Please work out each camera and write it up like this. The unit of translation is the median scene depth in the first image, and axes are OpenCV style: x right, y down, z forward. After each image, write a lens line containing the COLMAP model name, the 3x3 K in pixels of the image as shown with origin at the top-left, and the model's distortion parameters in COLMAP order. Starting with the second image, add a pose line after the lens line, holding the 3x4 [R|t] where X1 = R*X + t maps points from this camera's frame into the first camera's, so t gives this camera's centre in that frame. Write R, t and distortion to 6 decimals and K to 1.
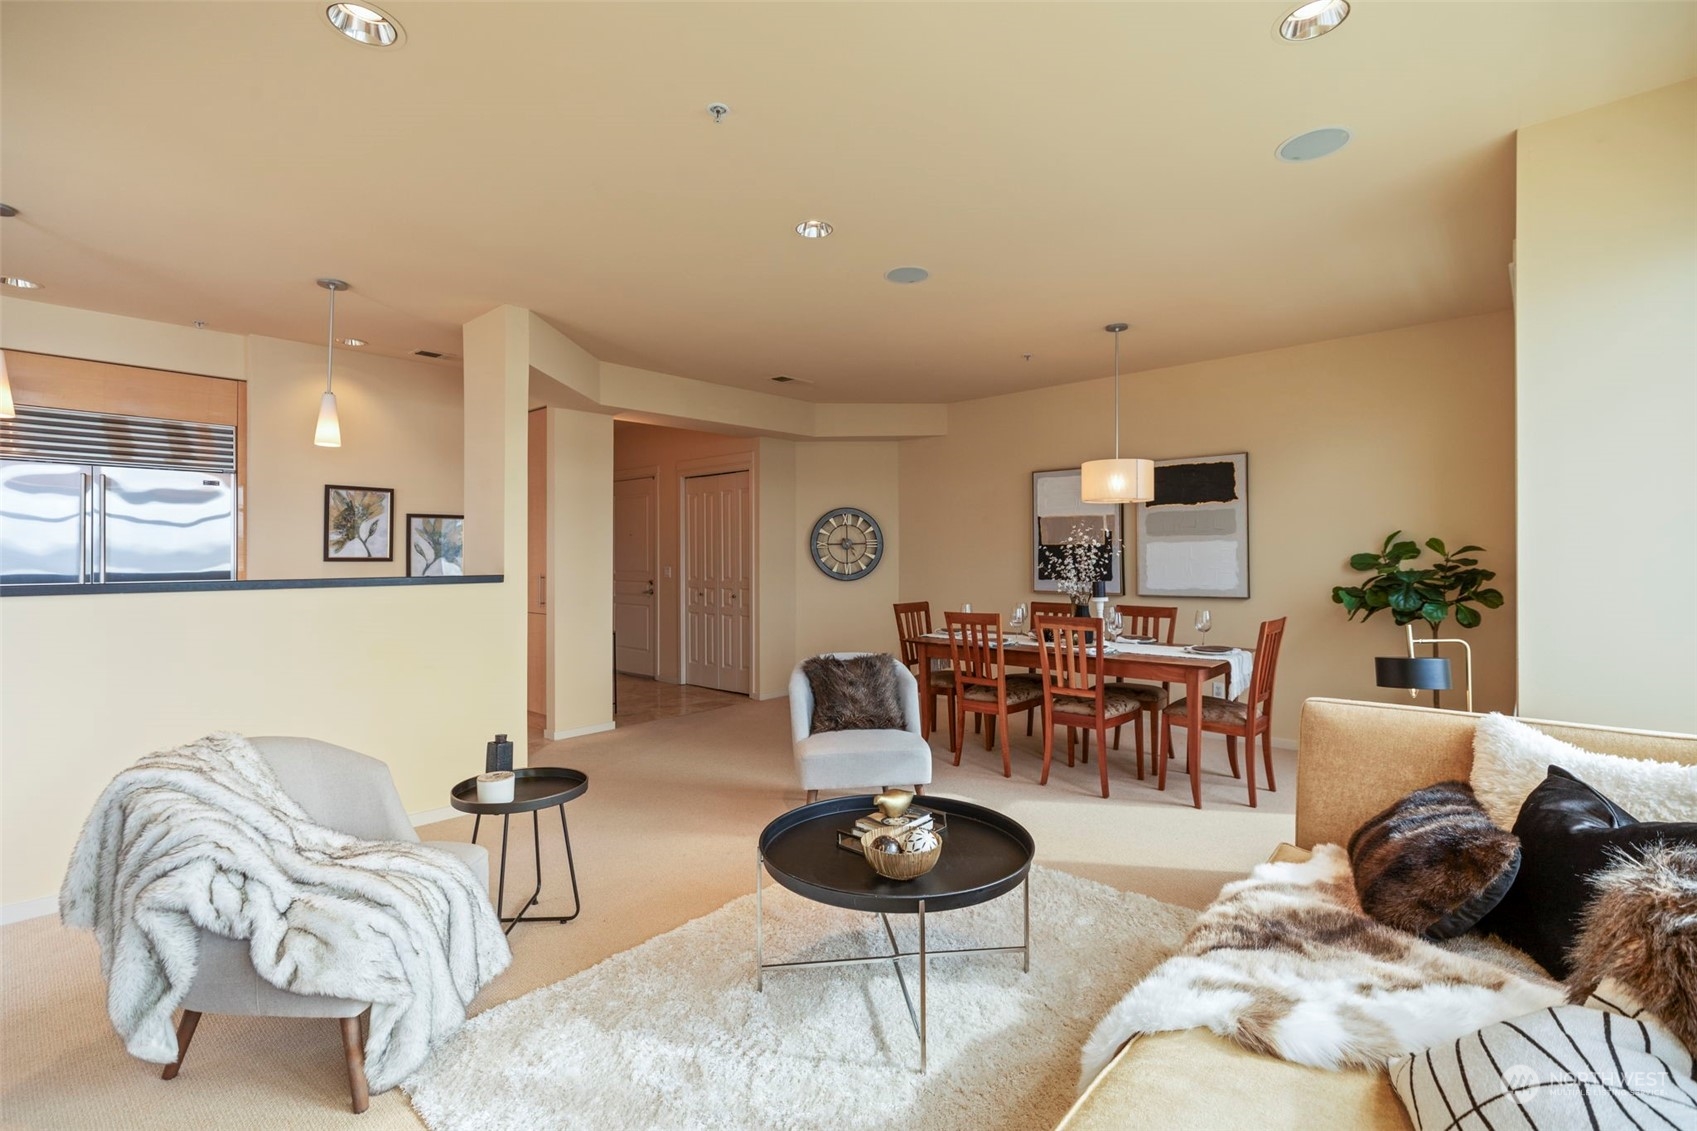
lens RADIAL K [[764.2, 0, 848.5], [0, 764.2, 565.5], [0, 0, 1]] dist [0.001217, 0.000168]
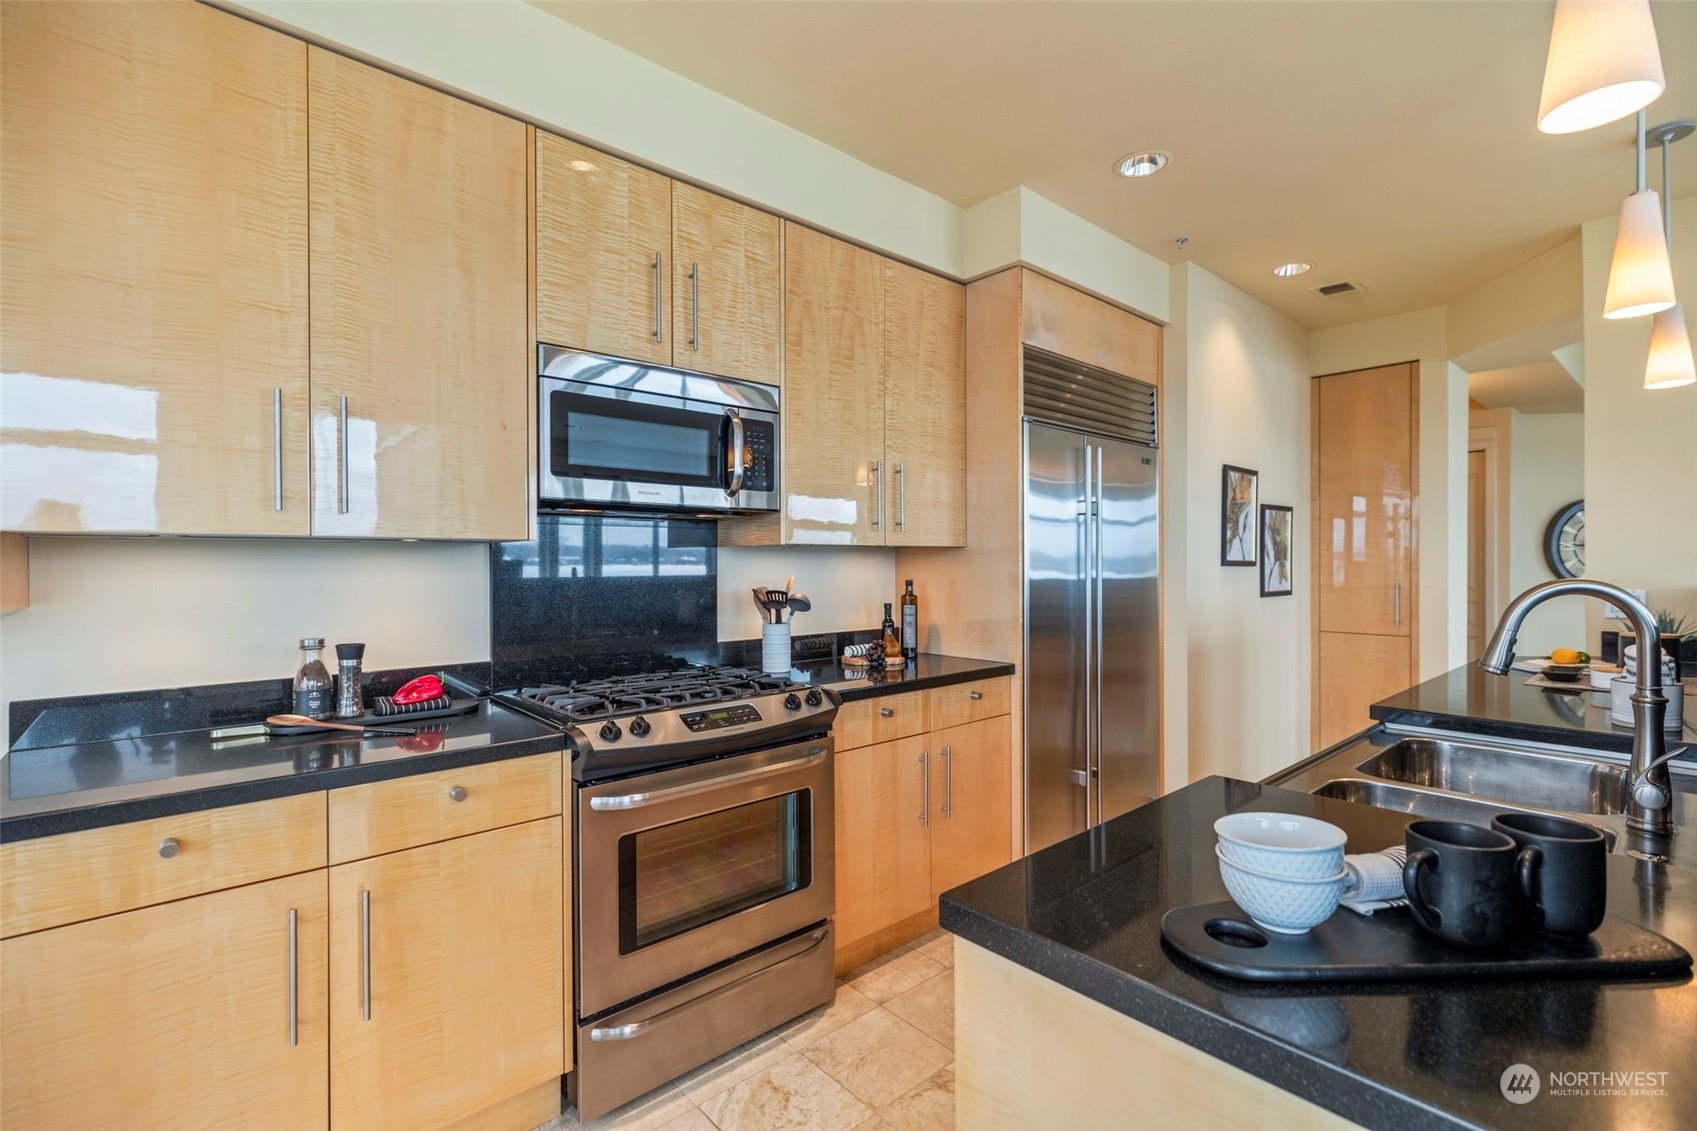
lens RADIAL K [[759.5, 0, 851.5], [0, 759.5, 563.5], [0, 0, 1]] dist [0.009266, 0.000150]
pose [[0.993618, 0.001761, -0.112781, -1.012808], [-0.003112, 0.999926, -0.011801, 0.002510], [0.112752, 0.012077, 0.993550, 0.221724]]
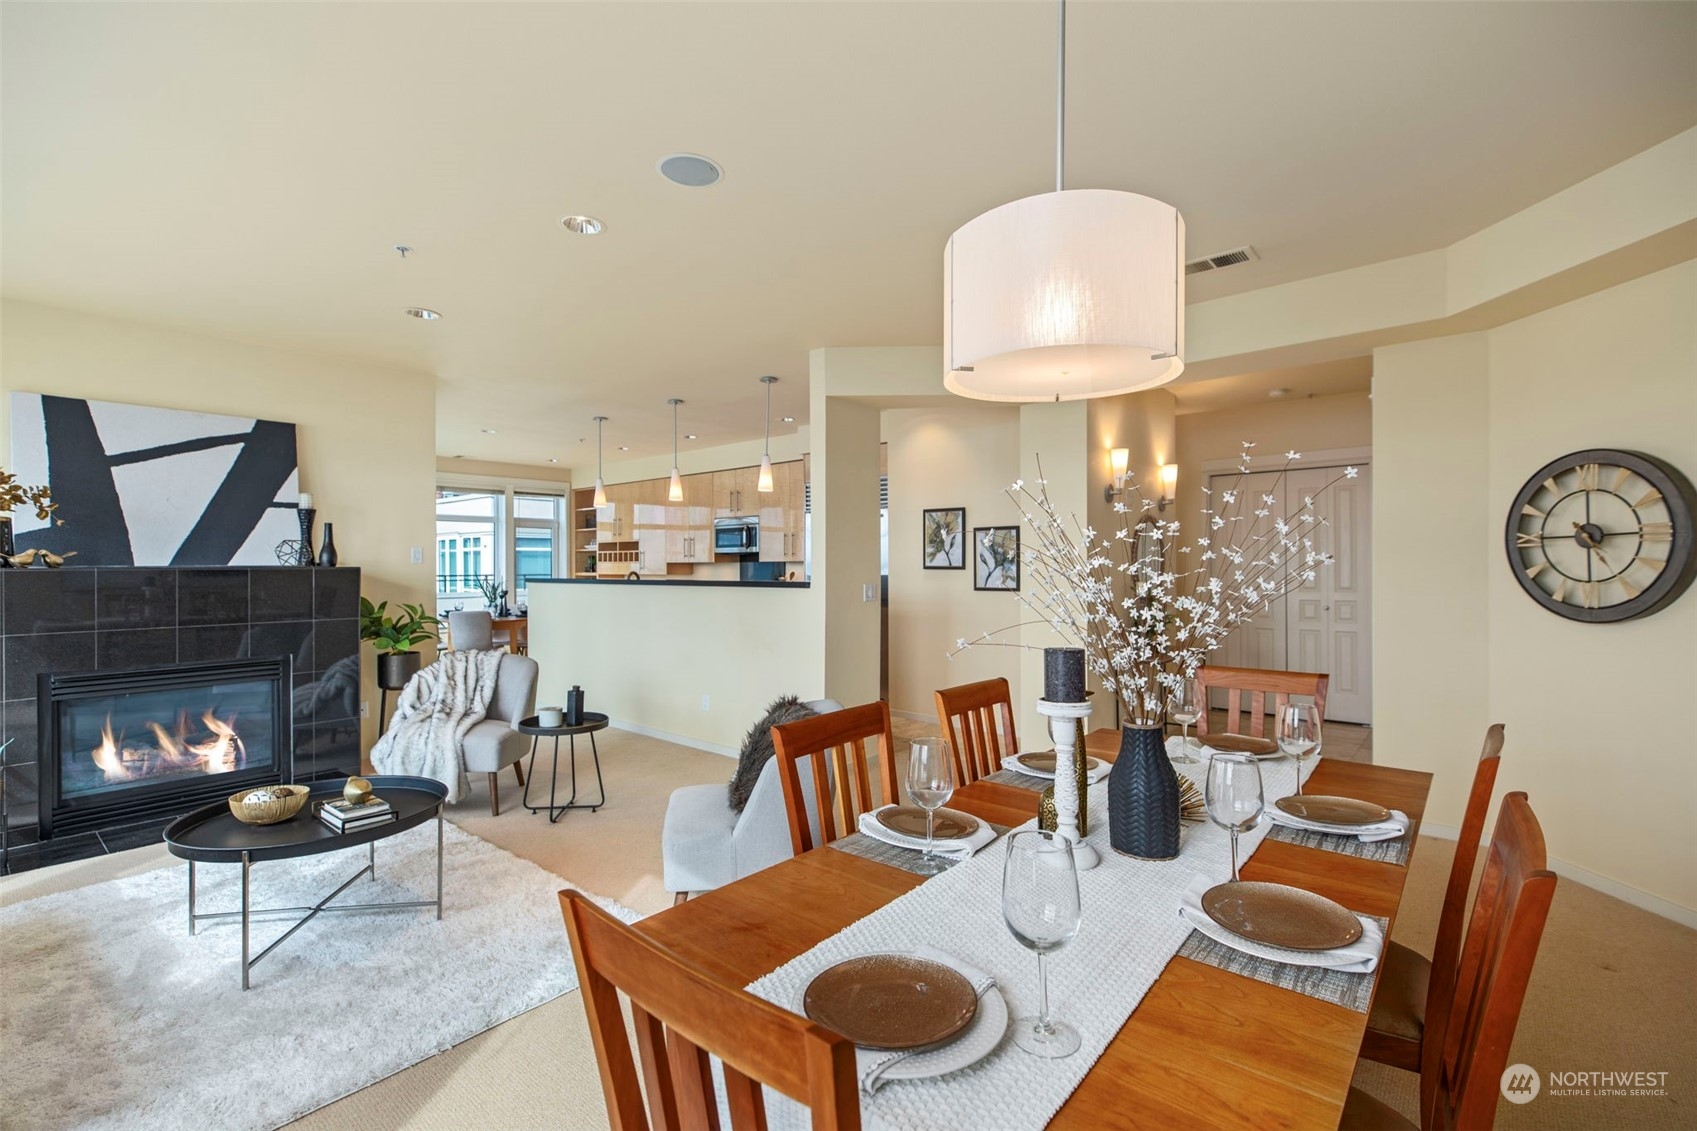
lens RADIAL K [[760.0, 0, 849.3], [0, 760.0, 572.0], [0, 0, 1]] dist [0.001073, 0.000455]
pose [[0.023636, 0.009743, -0.999673, 0.618528], [-0.010406, 0.999901, 0.009499, -0.012322], [0.999666, 0.010178, 0.023735, 0.887297]]
